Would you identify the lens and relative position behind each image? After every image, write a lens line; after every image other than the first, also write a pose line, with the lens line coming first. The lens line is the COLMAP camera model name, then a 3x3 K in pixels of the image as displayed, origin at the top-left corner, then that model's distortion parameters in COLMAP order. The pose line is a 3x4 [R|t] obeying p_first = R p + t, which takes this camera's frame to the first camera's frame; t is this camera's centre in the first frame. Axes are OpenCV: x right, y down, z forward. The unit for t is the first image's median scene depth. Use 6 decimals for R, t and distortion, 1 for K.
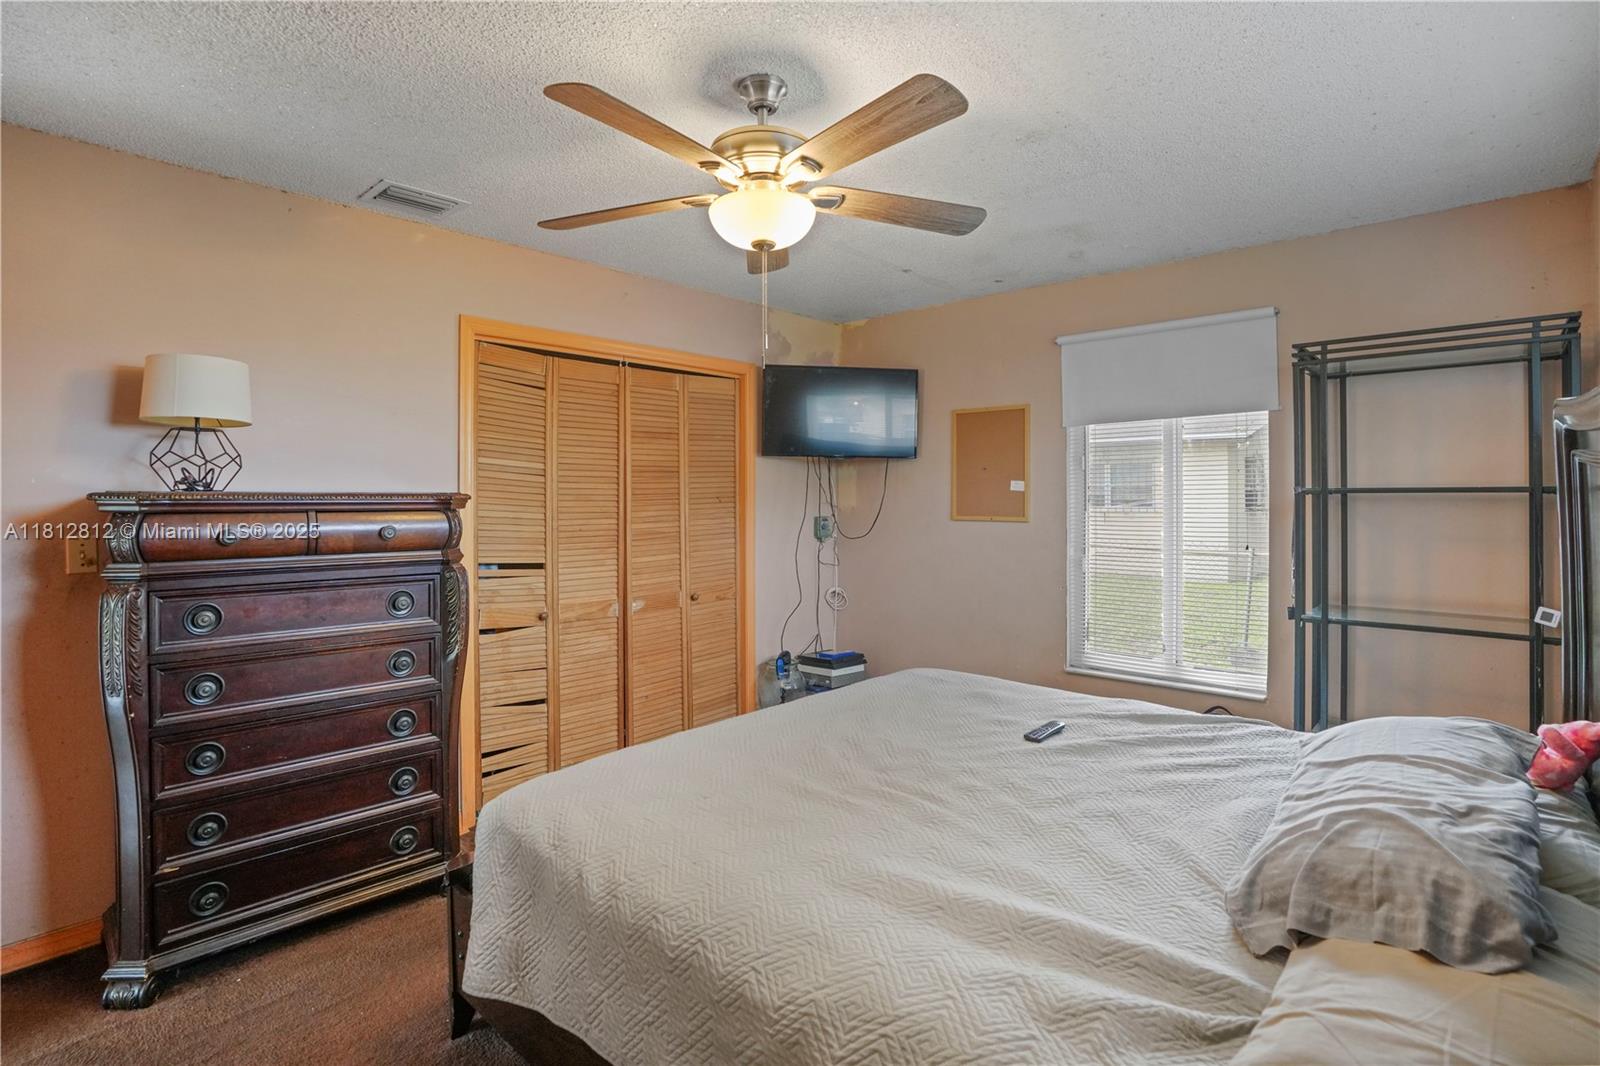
lens RADIAL K [[761.3, 0, 811.7], [0, 761.3, 501.2], [0, 0, 1]] dist [-0.027497, 0.008511]
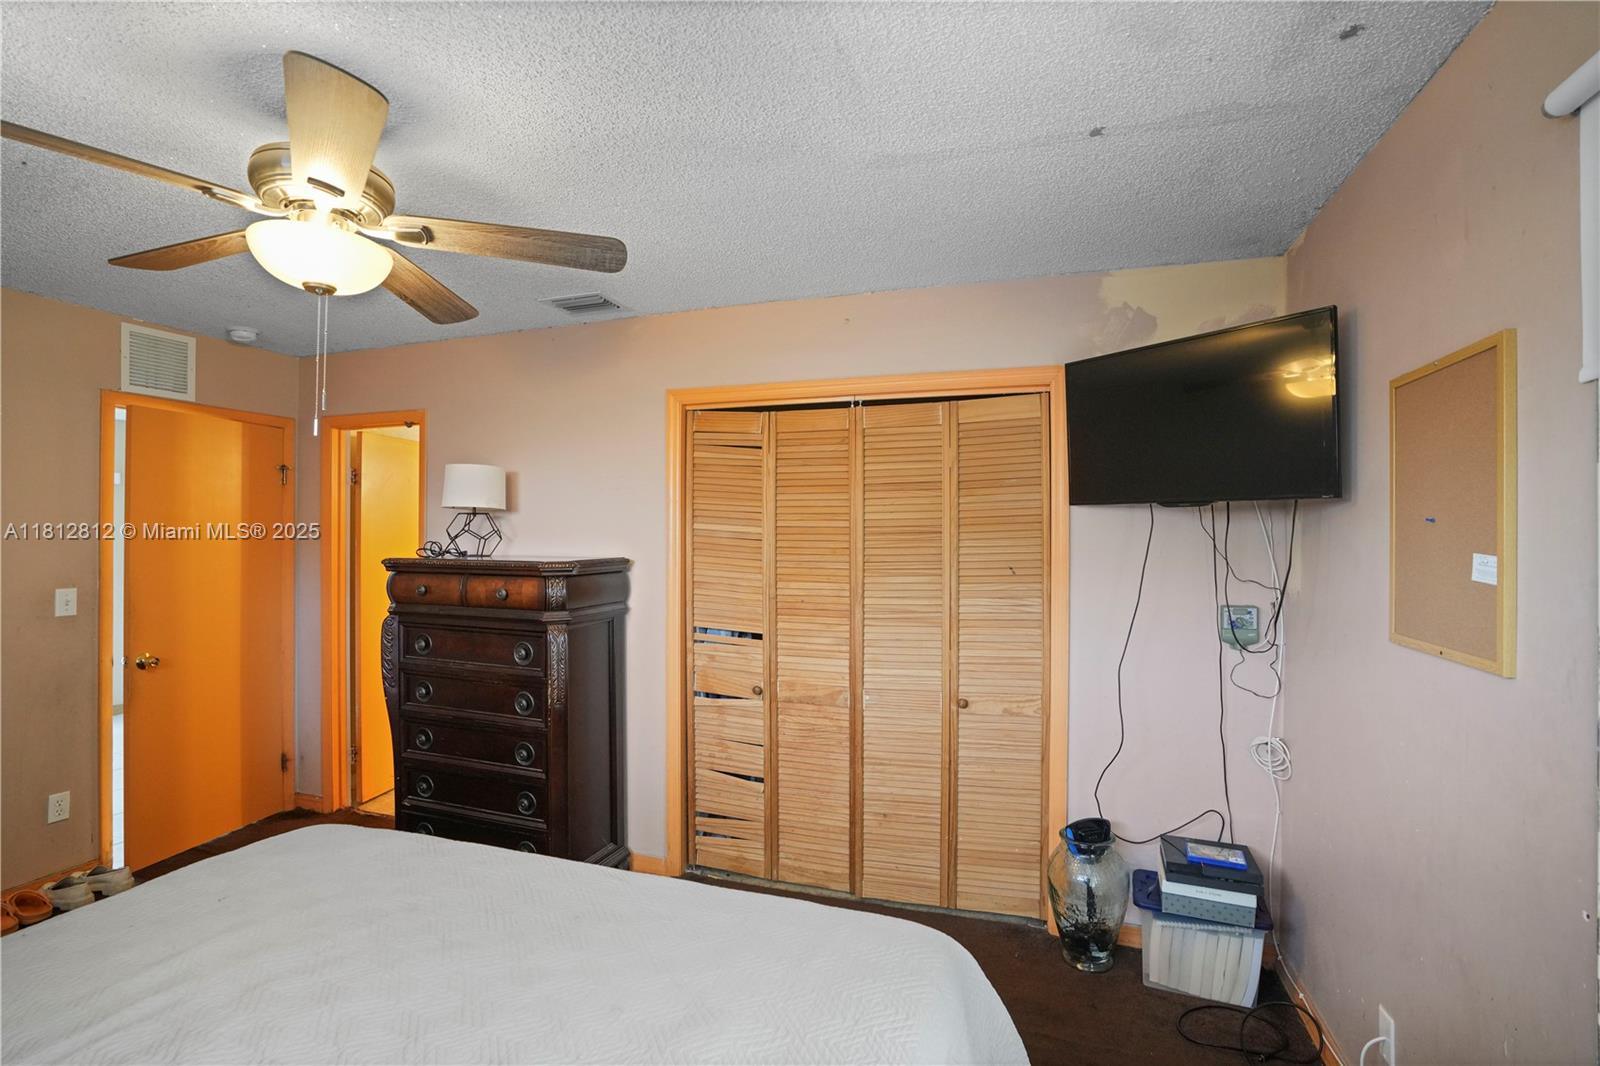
lens RADIAL K [[751.4, 0, 800.0], [0, 751.4, 533.0], [0, 0, 1]] dist [-0.051150, 0.000586]
pose [[0.415932, -0.000486, -0.909396, 0.486198], [-0.008690, 0.999952, -0.004510, -0.037117], [0.909354, 0.009779, 0.415908, 0.626687]]
